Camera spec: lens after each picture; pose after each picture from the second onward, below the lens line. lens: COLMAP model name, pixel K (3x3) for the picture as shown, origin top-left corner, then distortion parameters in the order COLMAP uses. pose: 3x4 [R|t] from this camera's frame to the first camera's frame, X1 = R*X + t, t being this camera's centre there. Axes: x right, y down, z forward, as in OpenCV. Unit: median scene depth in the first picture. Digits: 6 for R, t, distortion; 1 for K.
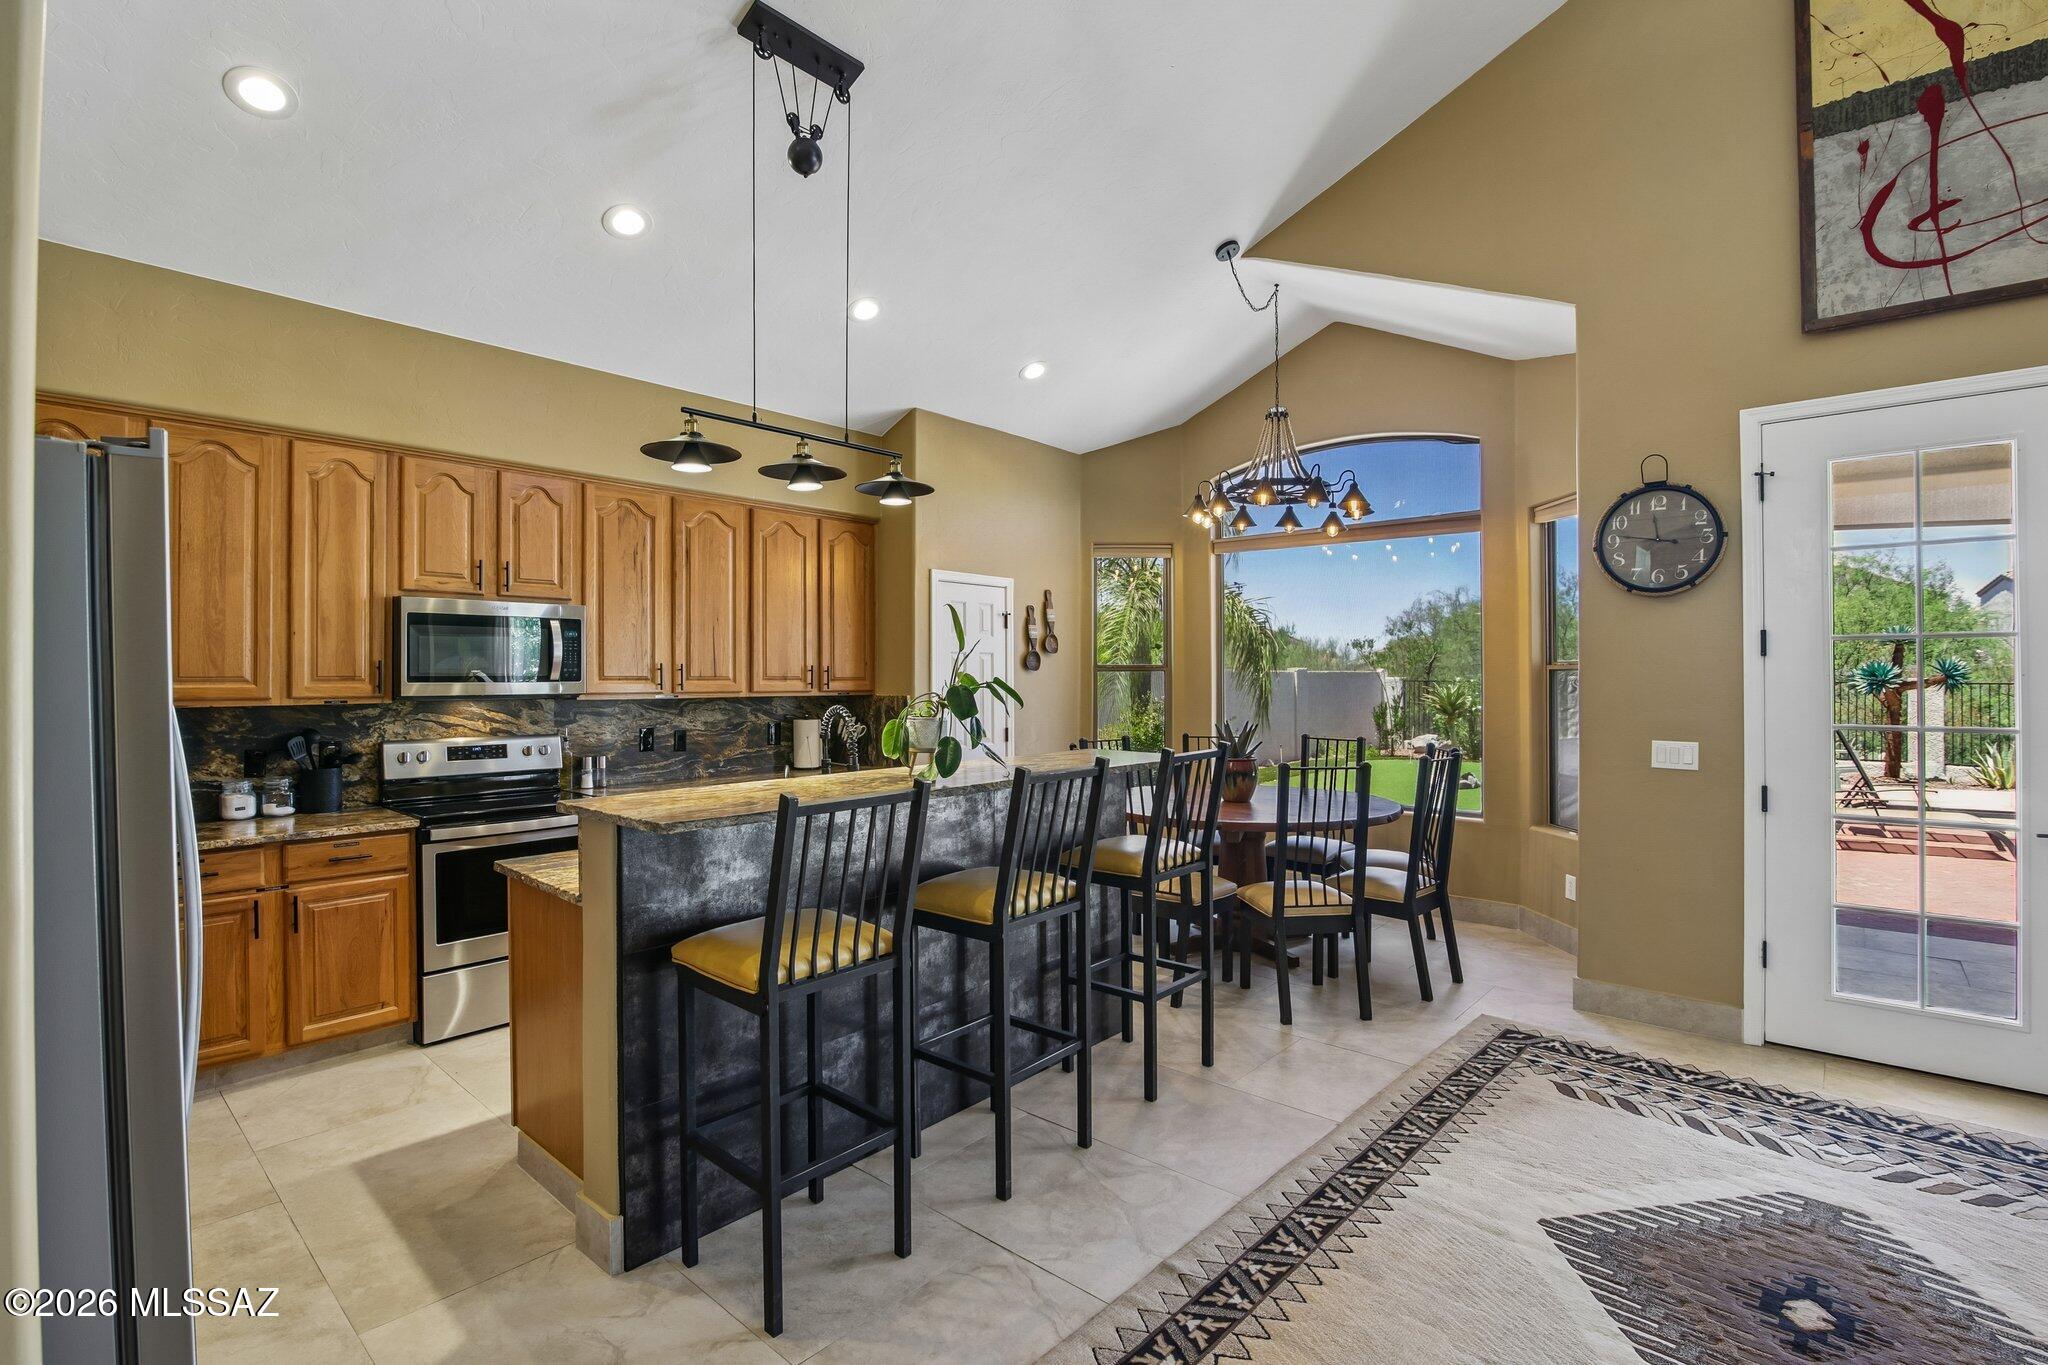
lens RADIAL K [[942.6, 0, 1024.3], [0, 942.6, 673.6], [0, 0, 1]] dist [-0.020350, 0.001317]
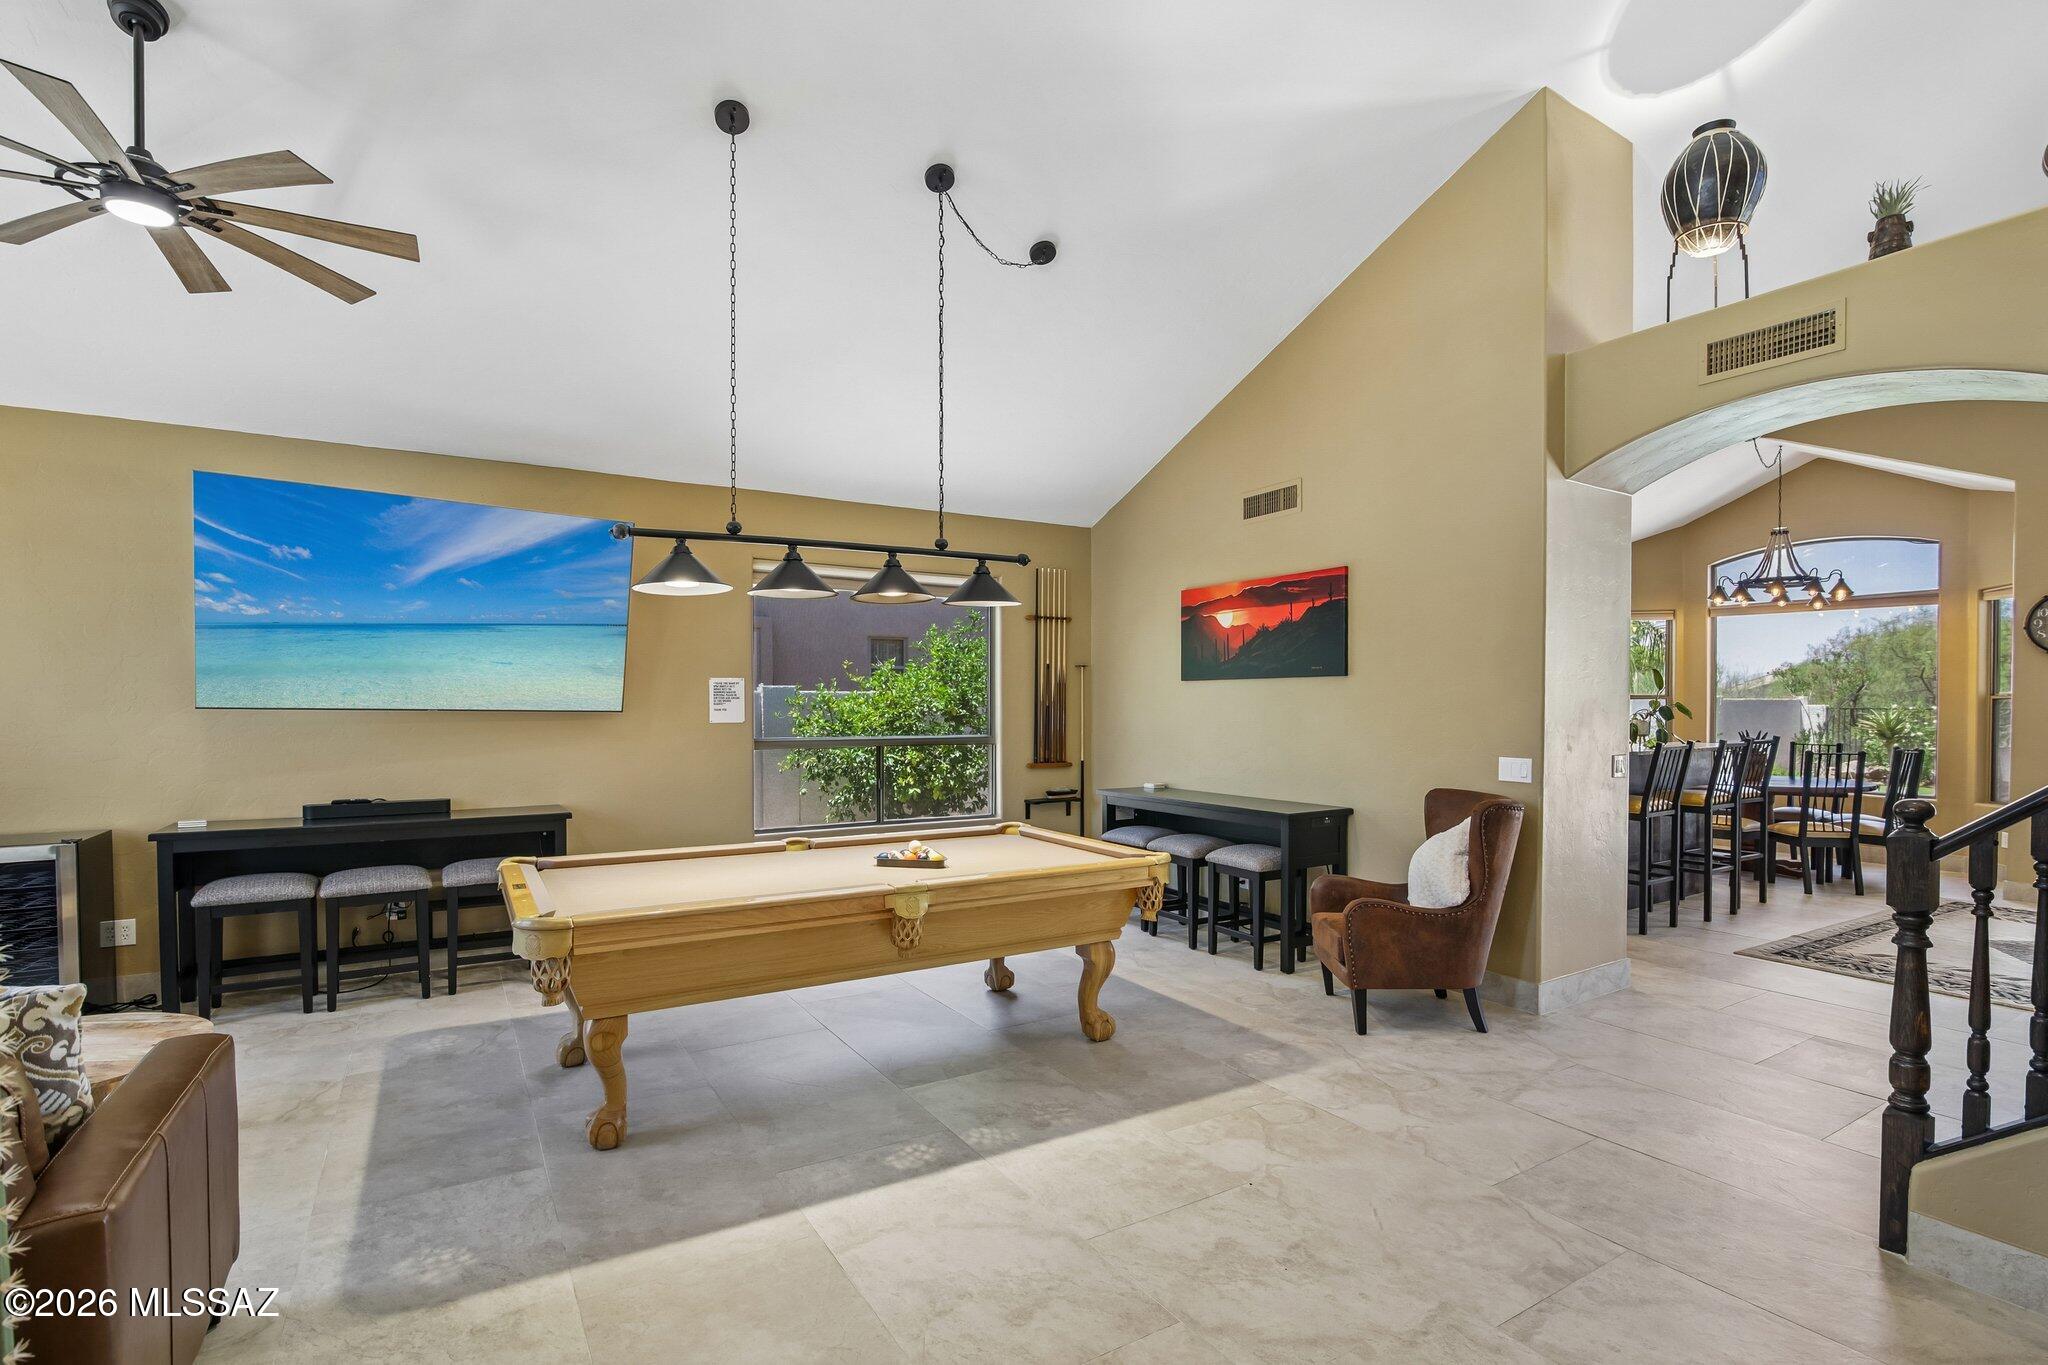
lens RADIAL K [[942.6, 0, 1048.4], [0, 942.6, 725.4], [0, 0, 1]] dist [-0.020350, 0.001317]
pose [[0.957583, 0.009393, -0.288006, -0.515847], [-0.001890, 0.999652, 0.026319, 0.001693], [0.288153, -0.024658, 0.957267, -0.955639]]
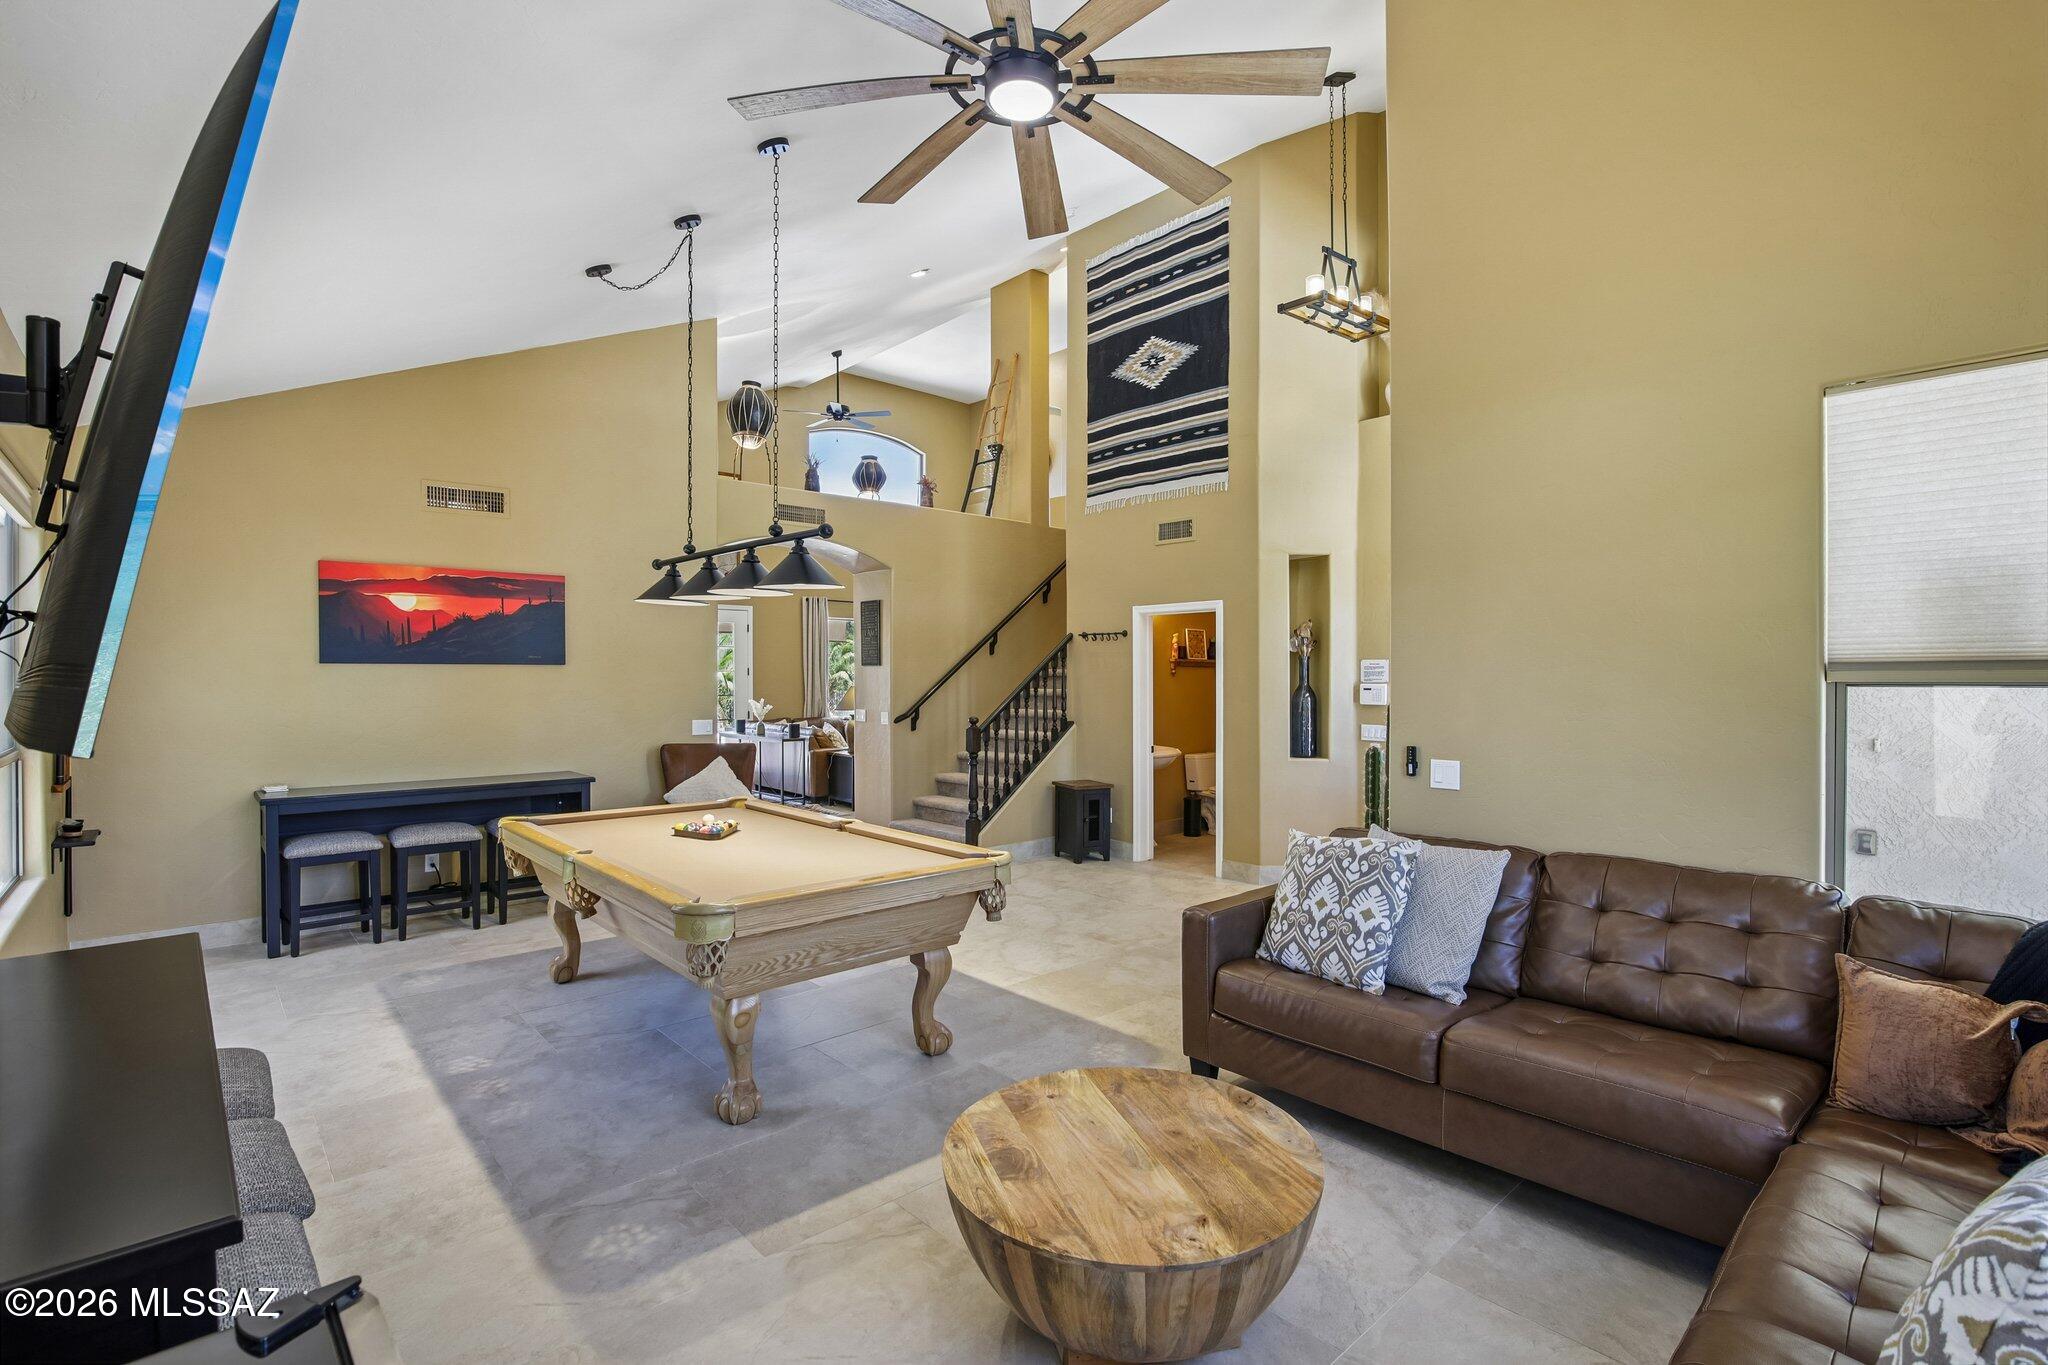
lens RADIAL K [[942.6, 0, 1022.7], [0, 942.6, 678.0], [0, 0, 1]] dist [-0.020350, 0.001317]
pose [[0.120852, -0.000787, 0.992670, -1.768419], [-0.002431, 0.999996, 0.001089, -0.013214], [-0.992668, -0.002545, 0.120850, -0.607448]]
